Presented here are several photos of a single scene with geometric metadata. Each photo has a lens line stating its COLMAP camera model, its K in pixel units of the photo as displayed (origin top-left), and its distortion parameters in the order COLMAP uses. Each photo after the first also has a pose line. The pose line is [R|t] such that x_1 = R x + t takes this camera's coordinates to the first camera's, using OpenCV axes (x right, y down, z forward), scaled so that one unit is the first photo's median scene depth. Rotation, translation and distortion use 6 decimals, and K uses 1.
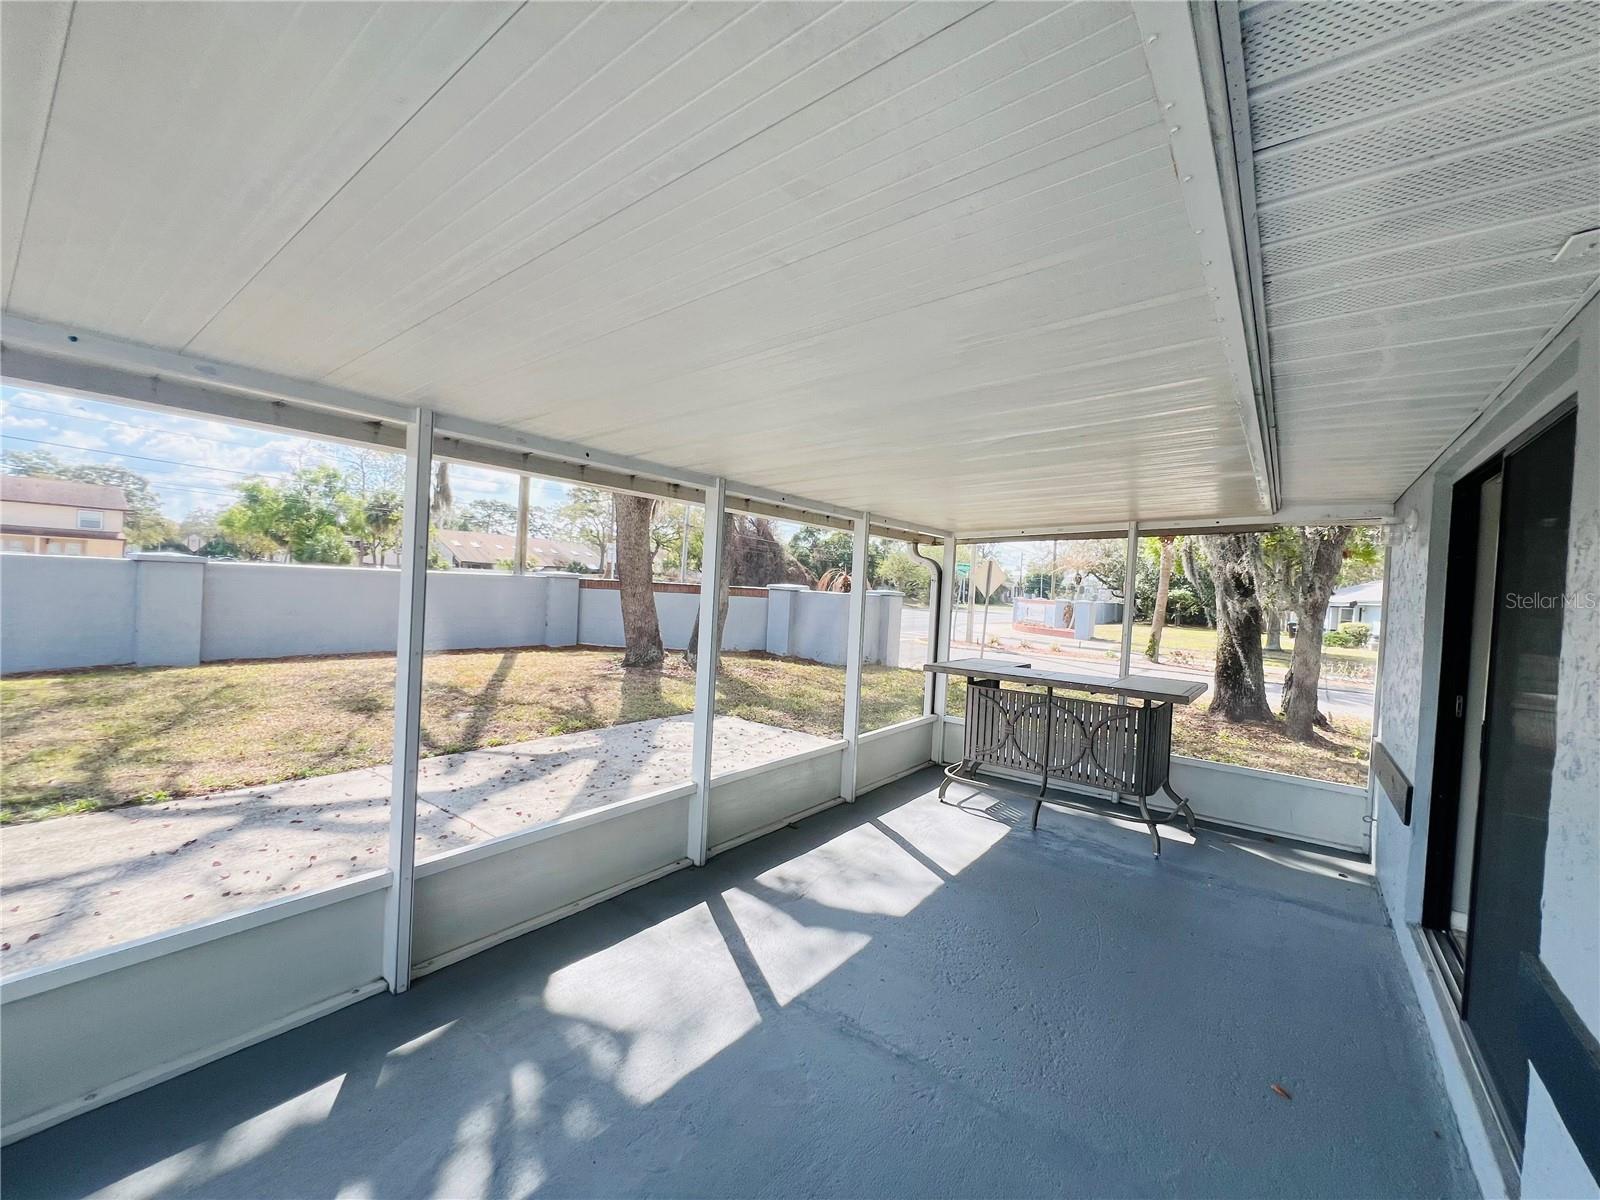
lens RADIAL K [[640.7, 0, 795.0], [0, 640.7, 600.4], [0, 0, 1]] dist [0.003205, 0.000176]
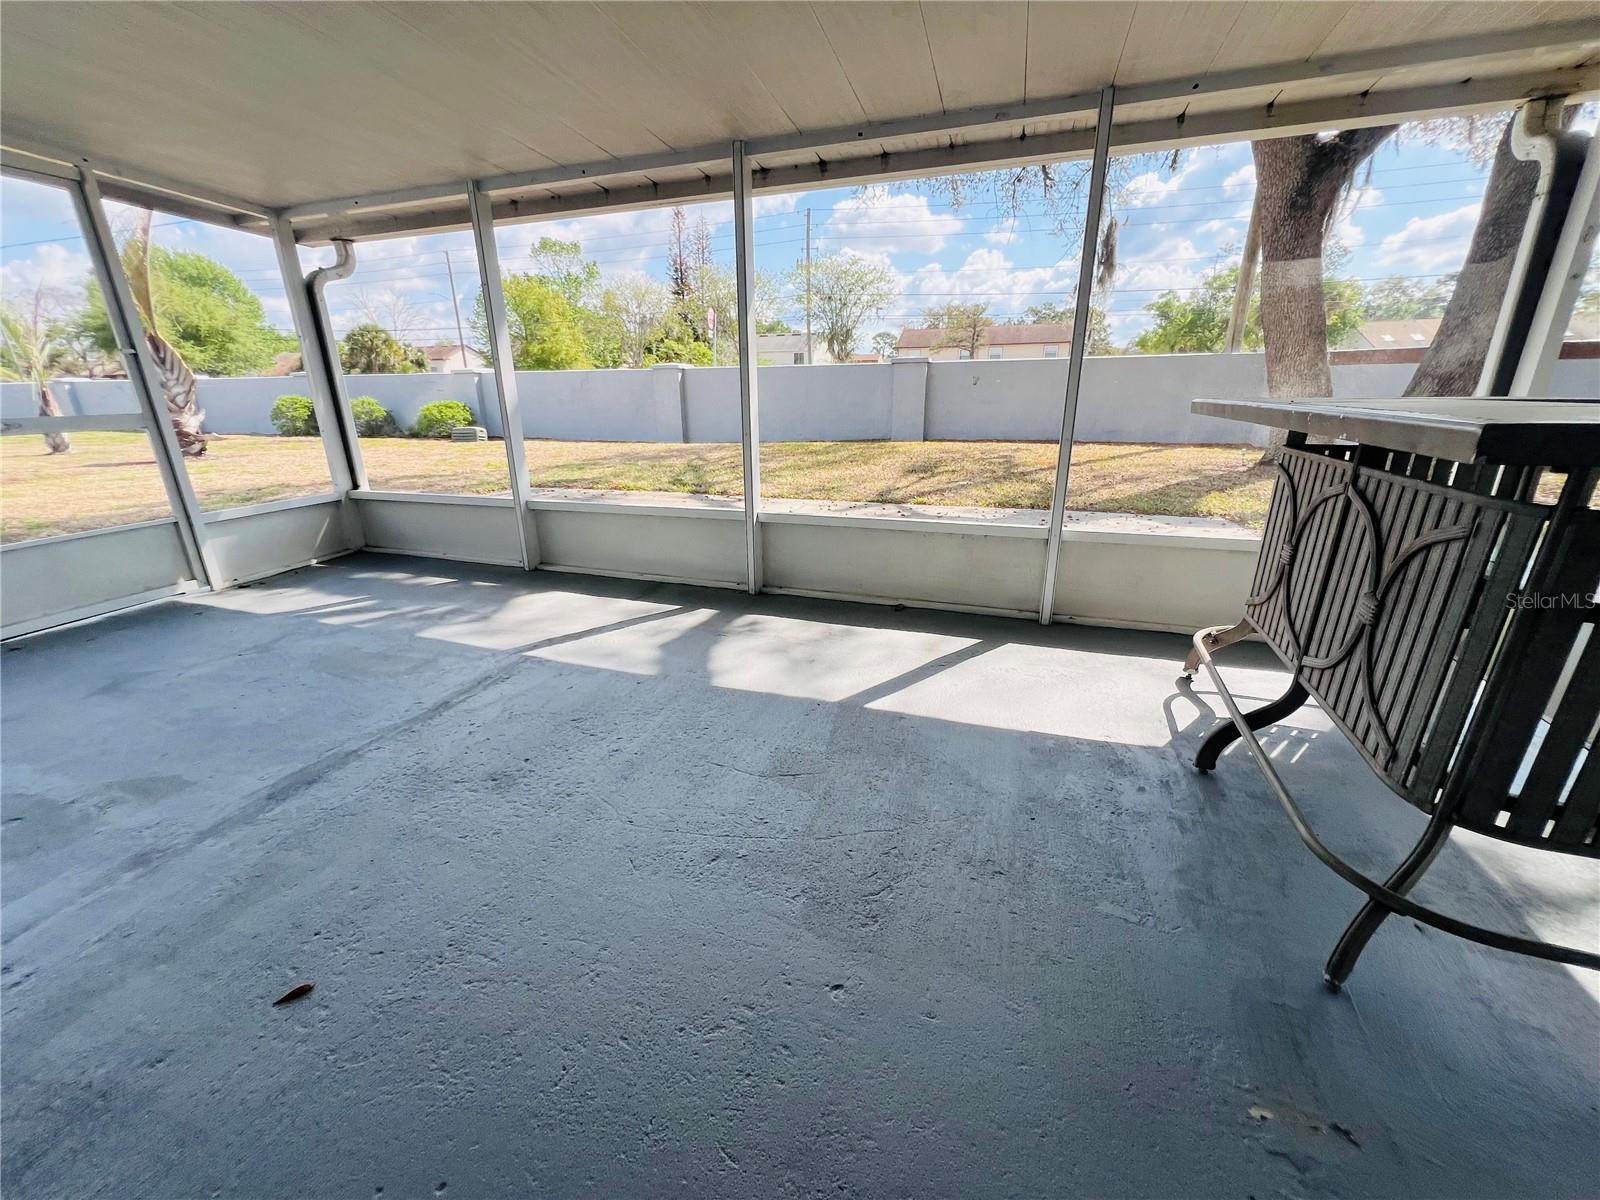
lens RADIAL K [[640.7, 0, 791.6], [0, 640.7, 610.2], [0, 0, 1]] dist [0.003205, 0.000176]
pose [[0.318622, 0.261413, -0.911122, 0.942572], [0.005227, 0.960720, 0.277471, 0.194711], [0.947868, -0.093171, 0.304739, 0.906161]]
